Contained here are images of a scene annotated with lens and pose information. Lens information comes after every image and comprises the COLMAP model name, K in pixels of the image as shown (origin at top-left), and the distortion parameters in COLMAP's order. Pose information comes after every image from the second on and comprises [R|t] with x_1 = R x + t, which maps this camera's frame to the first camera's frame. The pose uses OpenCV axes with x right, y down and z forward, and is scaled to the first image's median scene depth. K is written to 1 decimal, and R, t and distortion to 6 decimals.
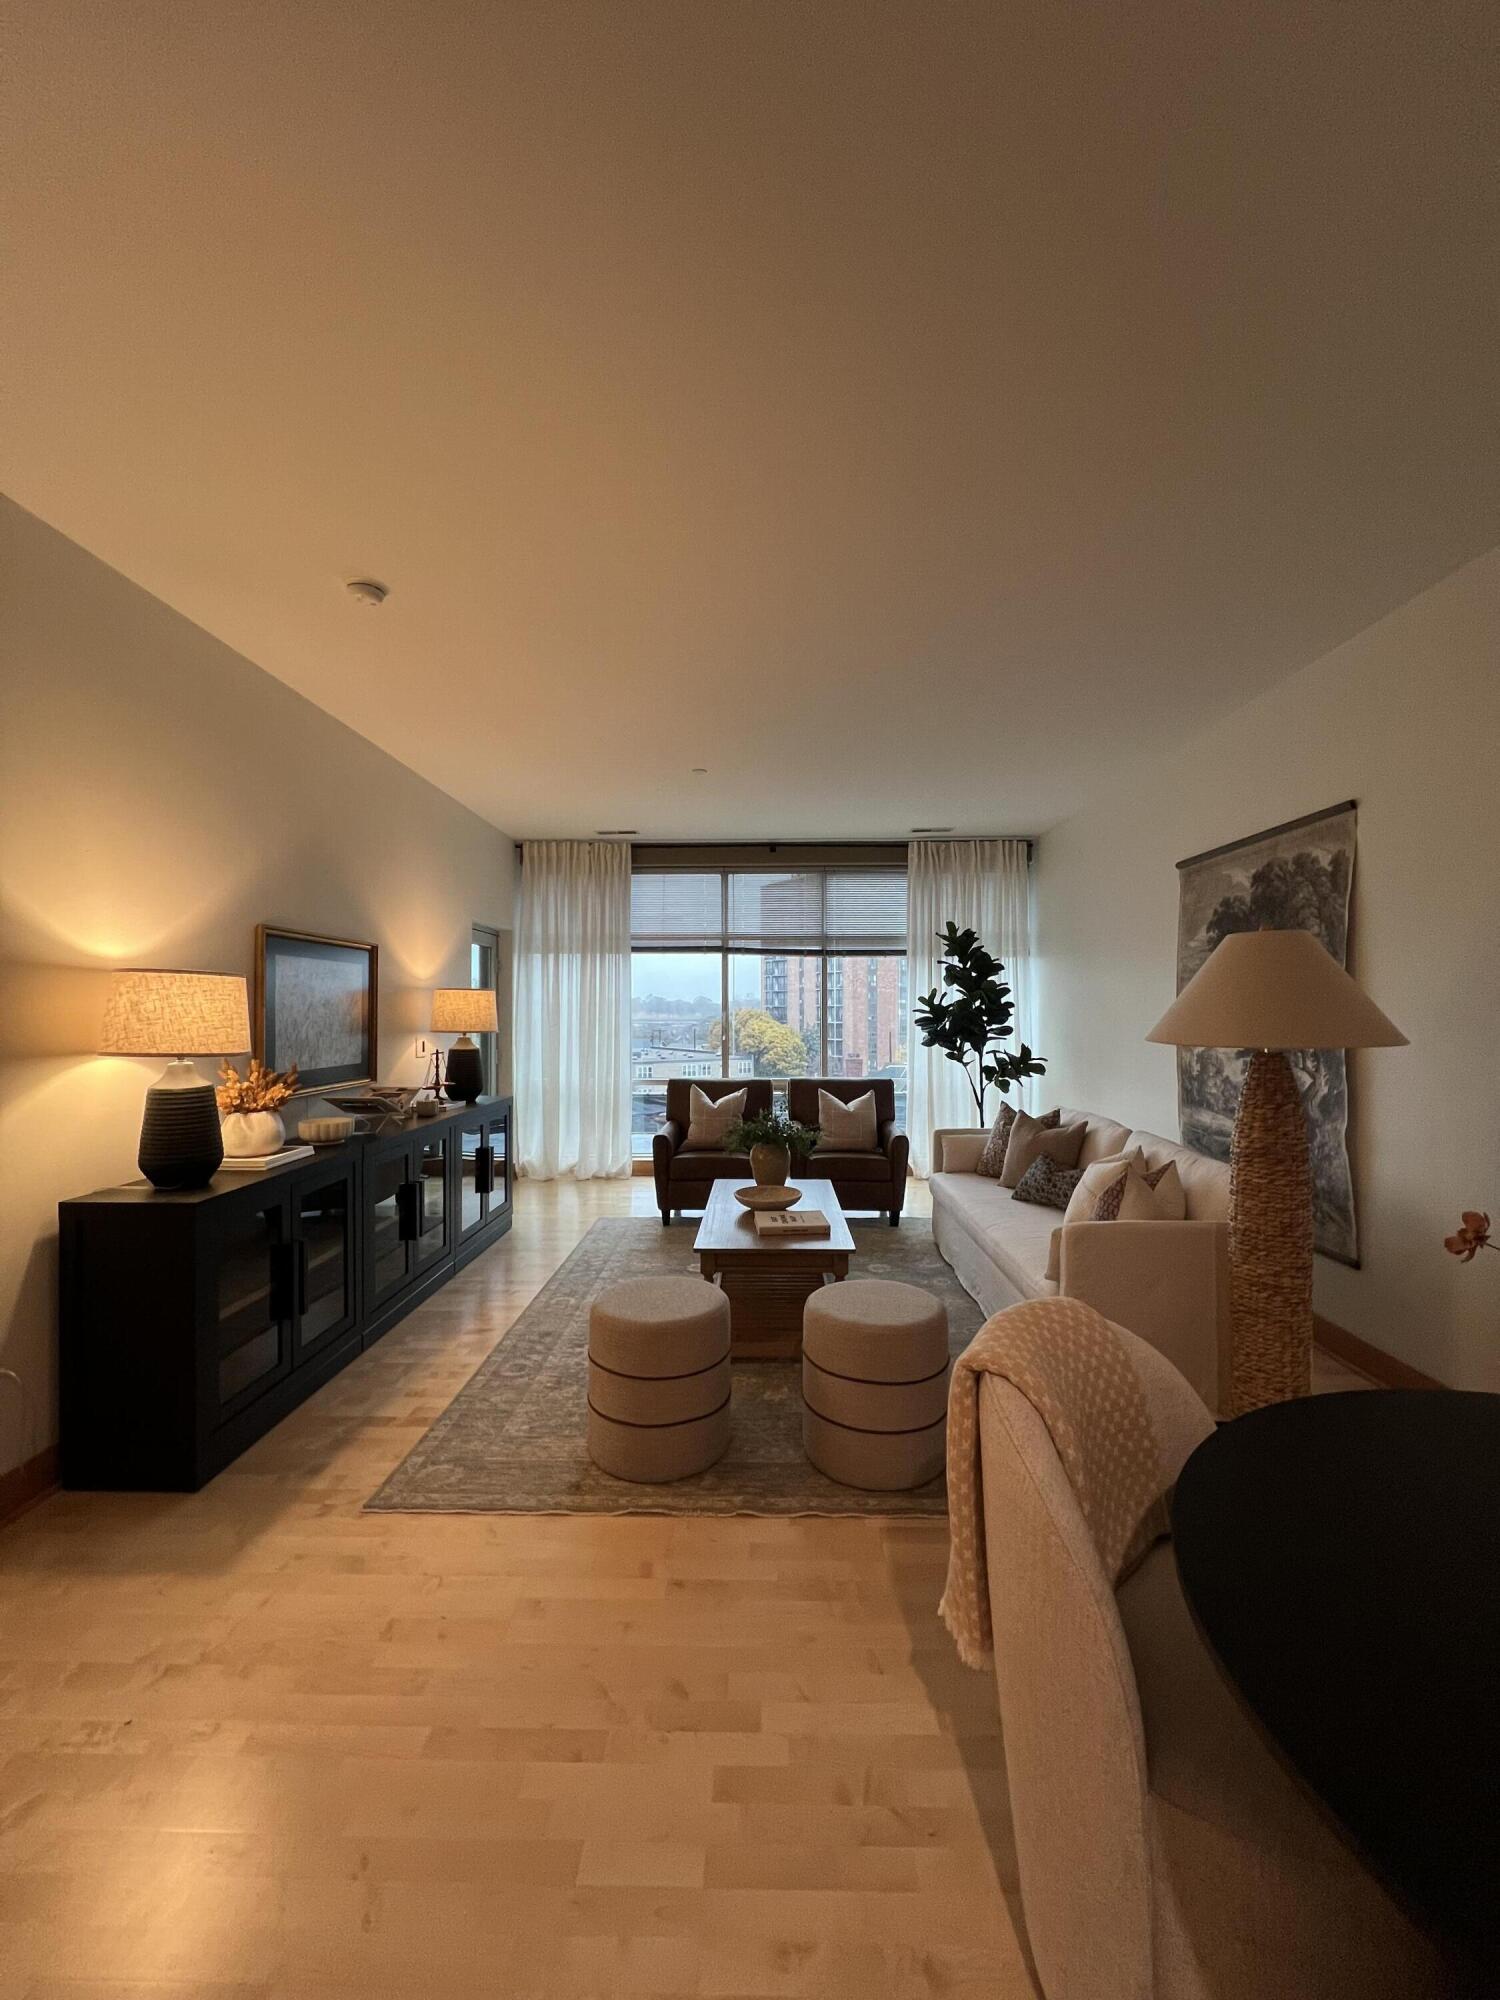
lens RADIAL K [[794.9, 0, 750.0], [0, 794.9, 1001.3], [0, 0, 1]] dist [-0.005962, 0.001029]
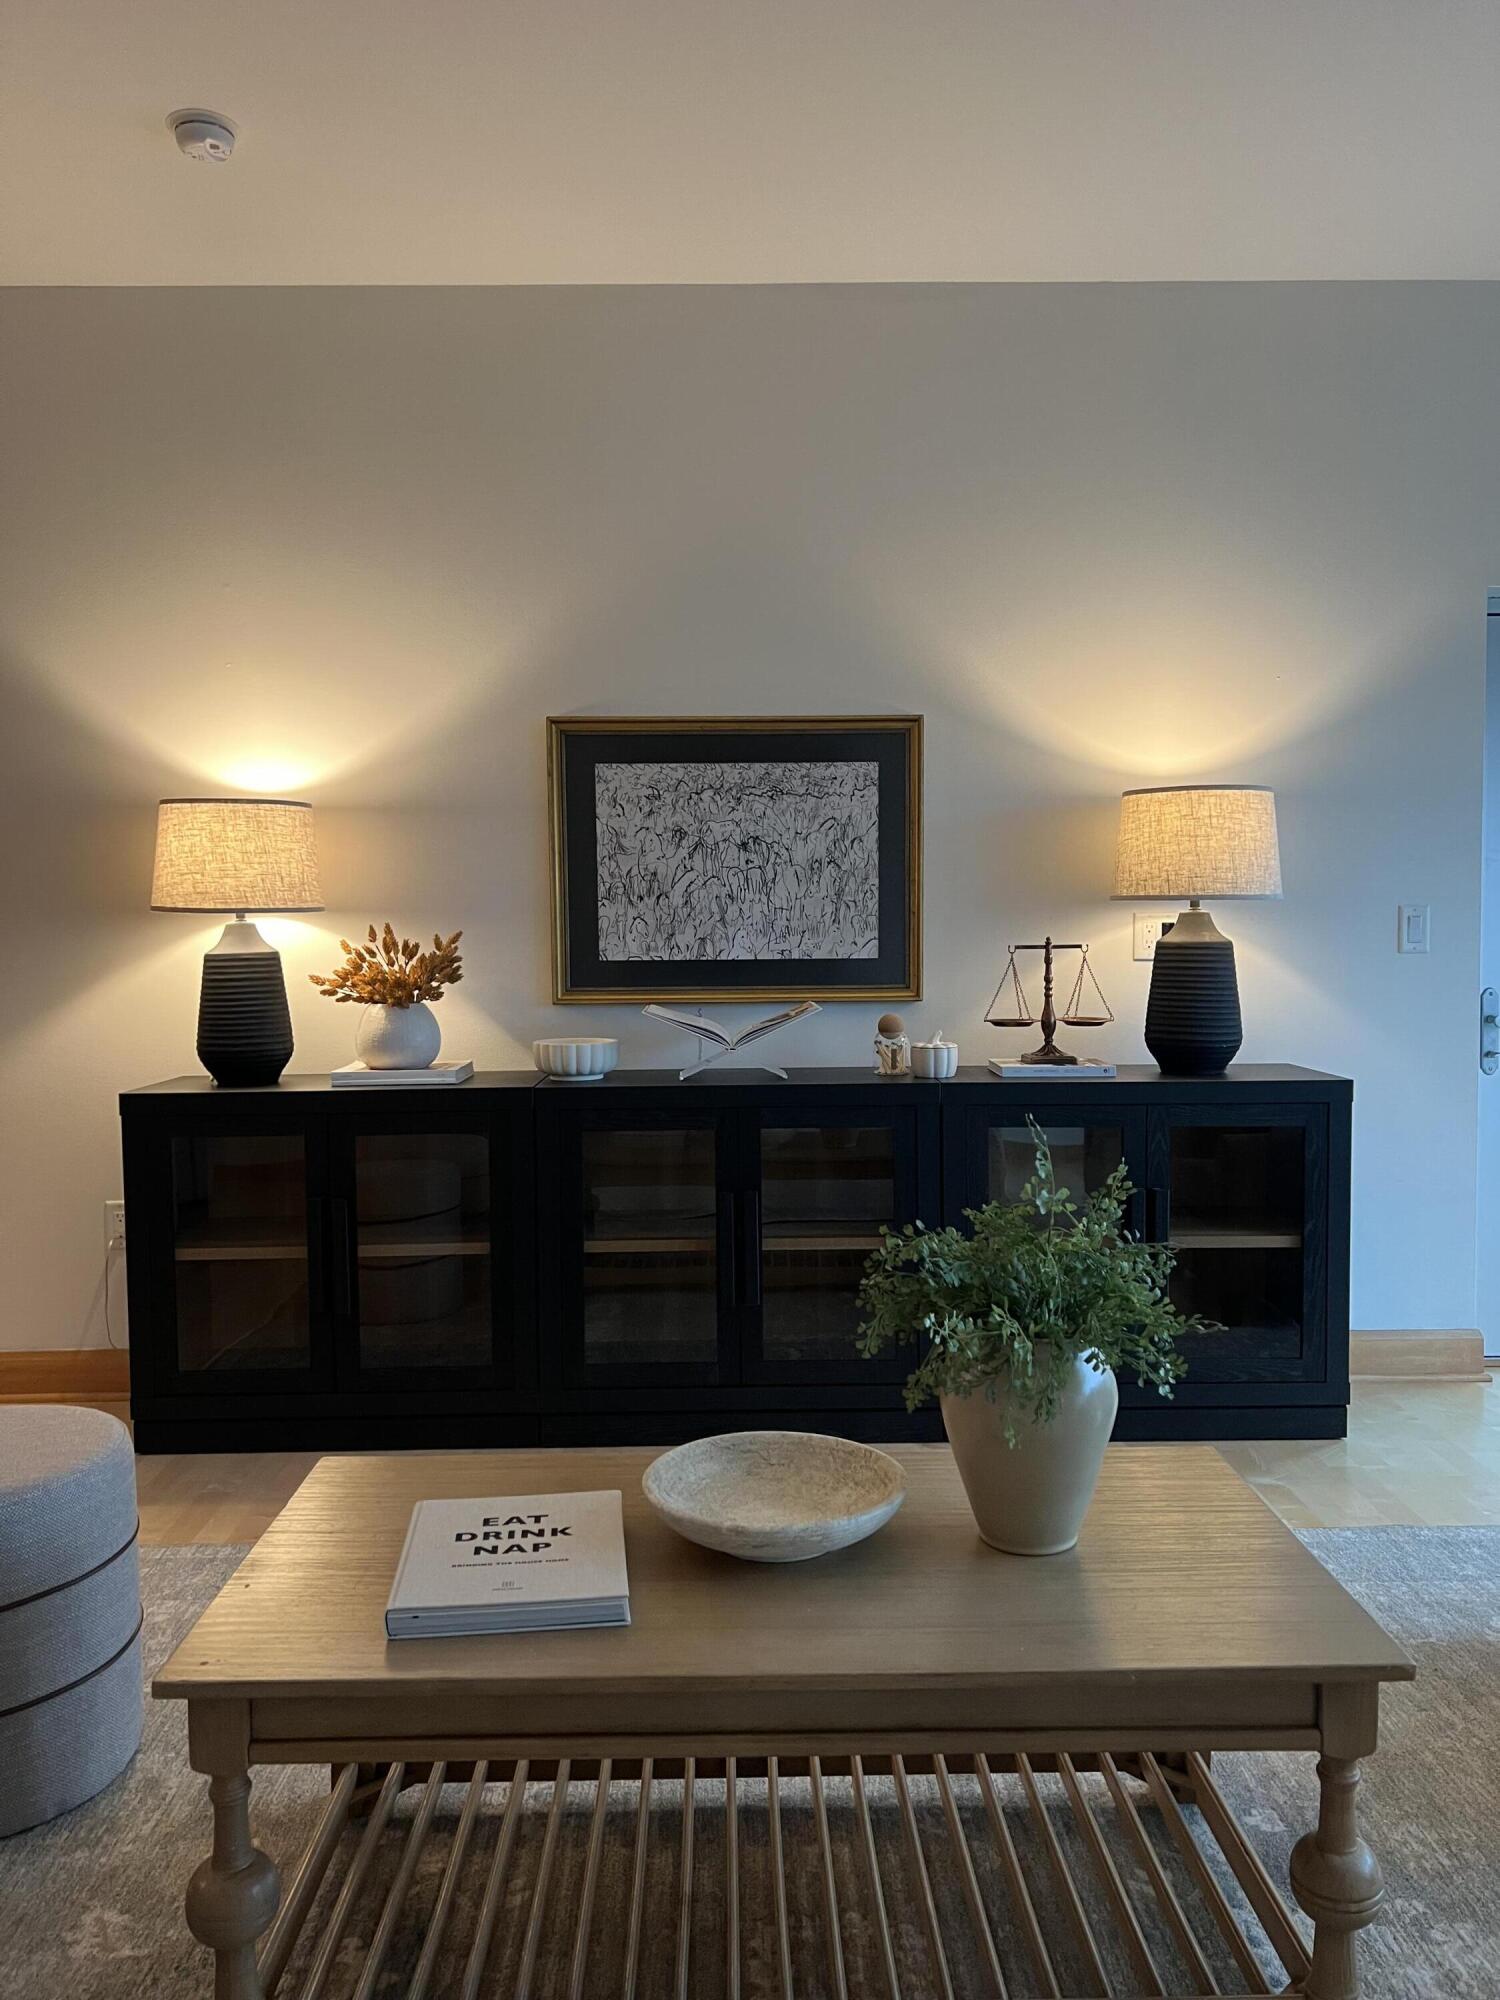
lens RADIAL K [[1498.9, 0, 747.9], [0, 1498.9, 1022.9], [0, 0, 1]] dist [0.040015, -0.036405]
pose [[0.040171, 0.060882, -0.997336, 0.441129], [0.020831, 0.997874, 0.061754, 0.055325], [0.998976, -0.023256, 0.038817, 0.844086]]
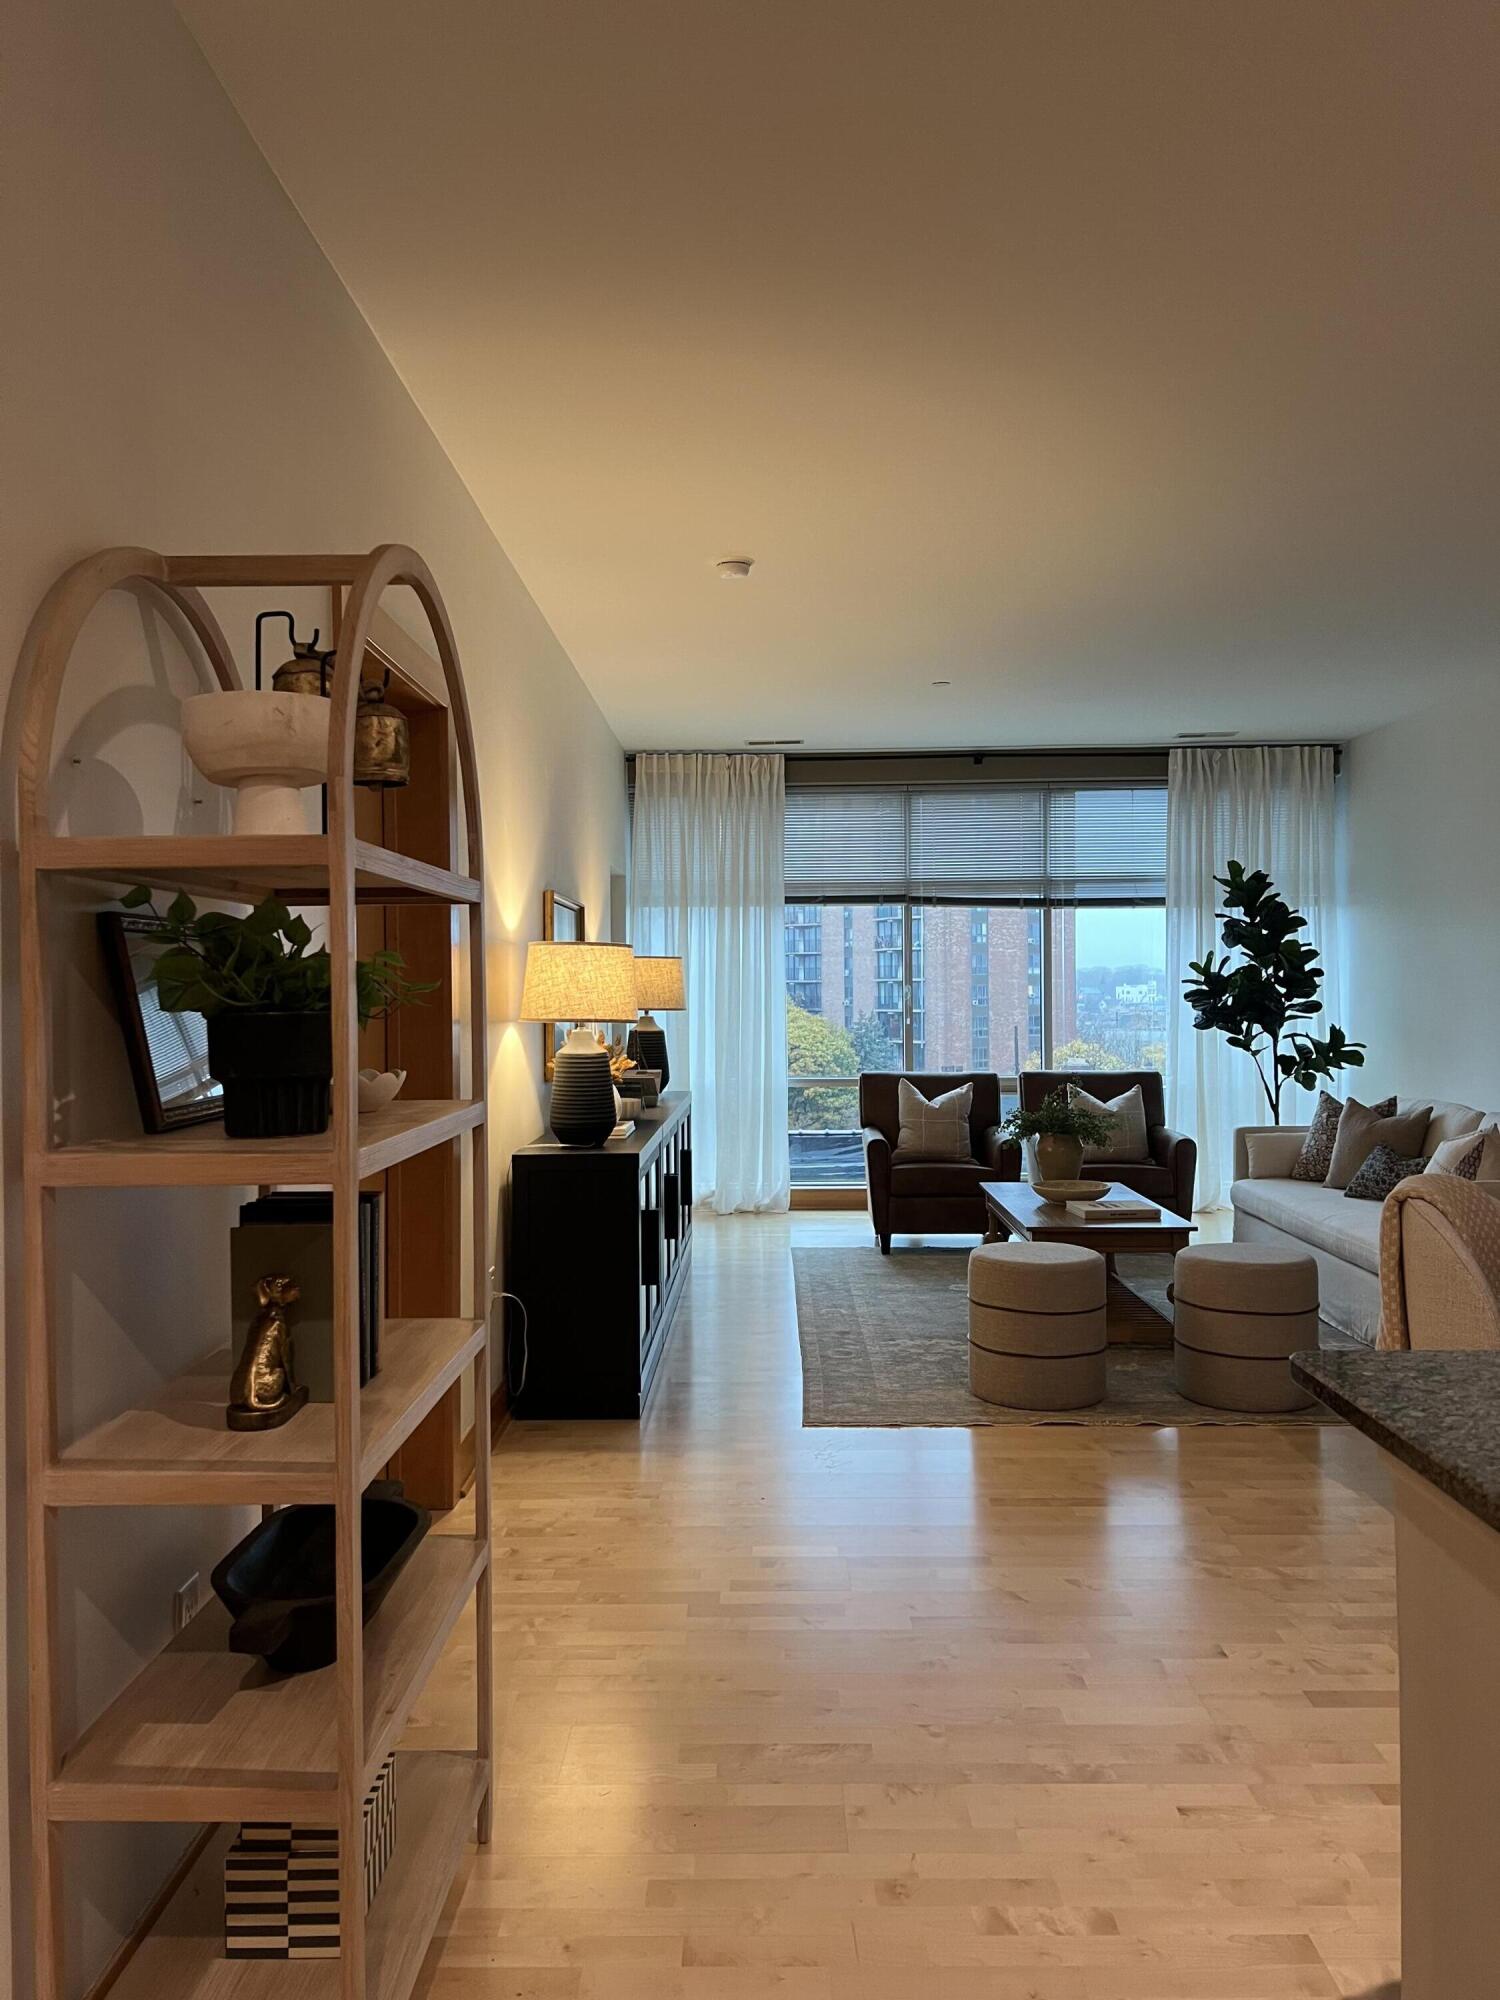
lens RADIAL K [[1498.9, 0, 741.7], [0, 1498.9, 997.6], [0, 0, 1]] dist [0.040015, -0.036405]
pose [[0.999976, -0.006710, 0.001730, -0.300434], [0.006680, 0.999842, 0.016492, 0.001428], [-0.001840, -0.016480, 0.999863, -0.581875]]
